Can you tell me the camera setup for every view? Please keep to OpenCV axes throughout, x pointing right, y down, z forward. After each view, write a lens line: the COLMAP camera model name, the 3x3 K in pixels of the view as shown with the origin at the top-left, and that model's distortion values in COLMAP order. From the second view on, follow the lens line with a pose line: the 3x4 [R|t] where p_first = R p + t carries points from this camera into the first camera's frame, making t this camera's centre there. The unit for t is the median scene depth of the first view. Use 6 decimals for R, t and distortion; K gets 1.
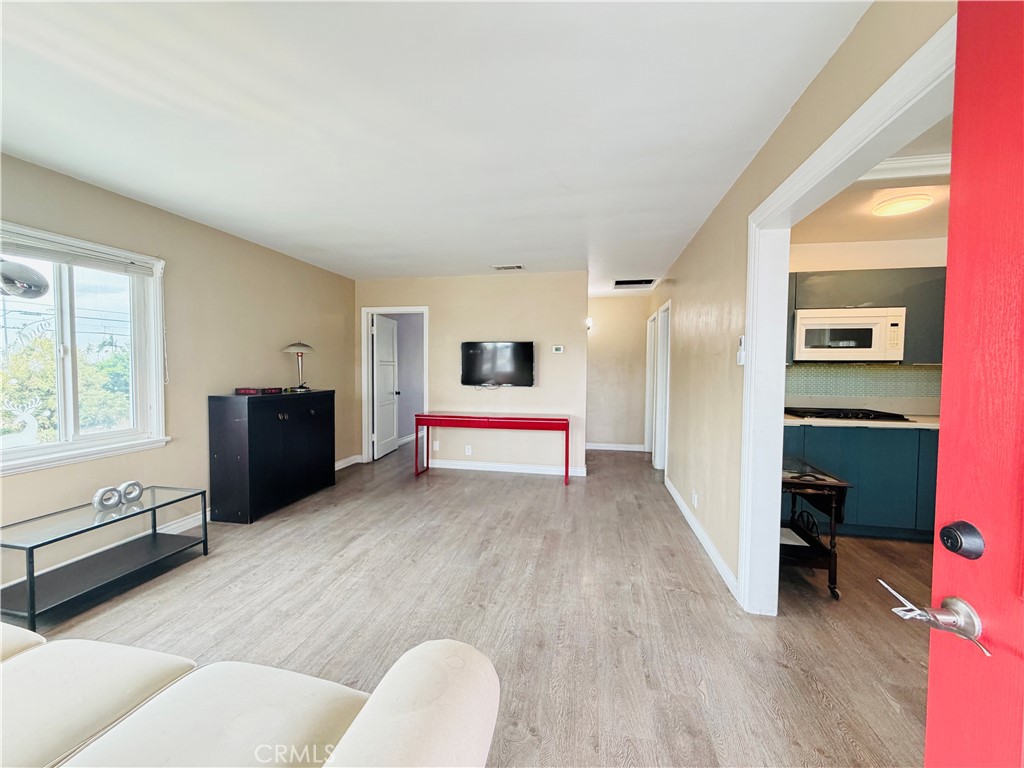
lens RADIAL K [[412.2, 0, 512.0], [0, 412.2, 384.0], [0, 0, 1]] dist [-0.000808, -0.000056]
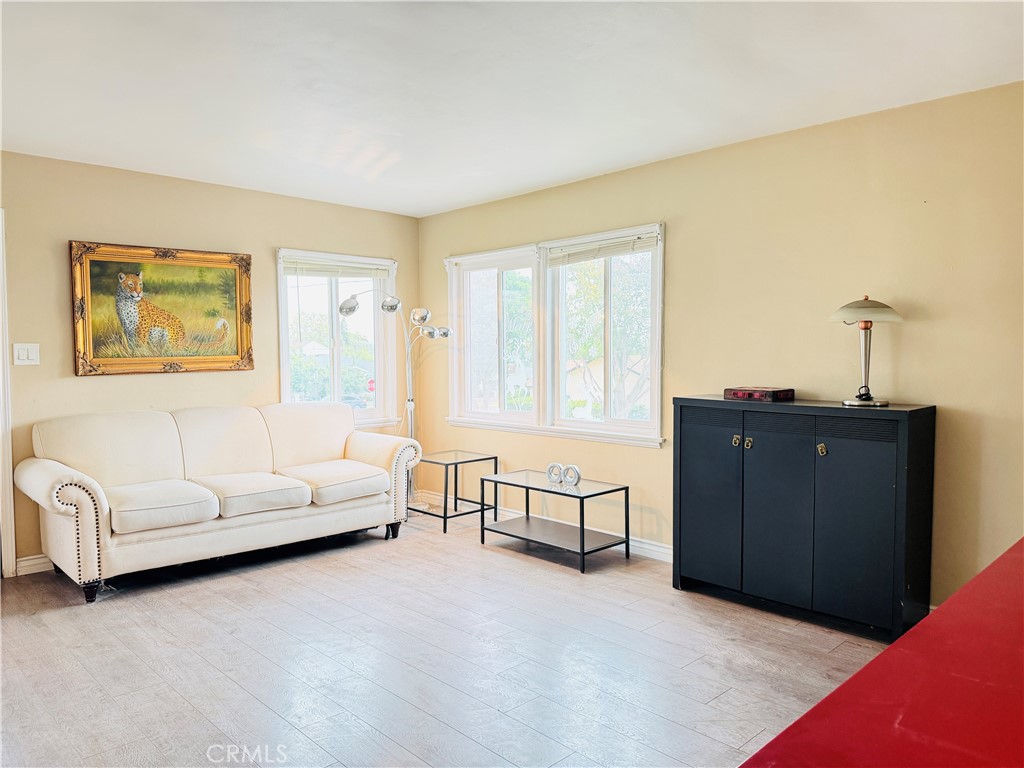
lens RADIAL K [[718.1, 0, 512.0], [0, 718.1, 384.0], [0, 0, 1]] dist [0.115898, -0.194853]
pose [[-0.575199, 0.030402, -0.817448, 0.542754], [-0.036475, 0.997362, 0.062759, -0.061760], [0.817200, 0.065915, -0.572573, 1.681273]]
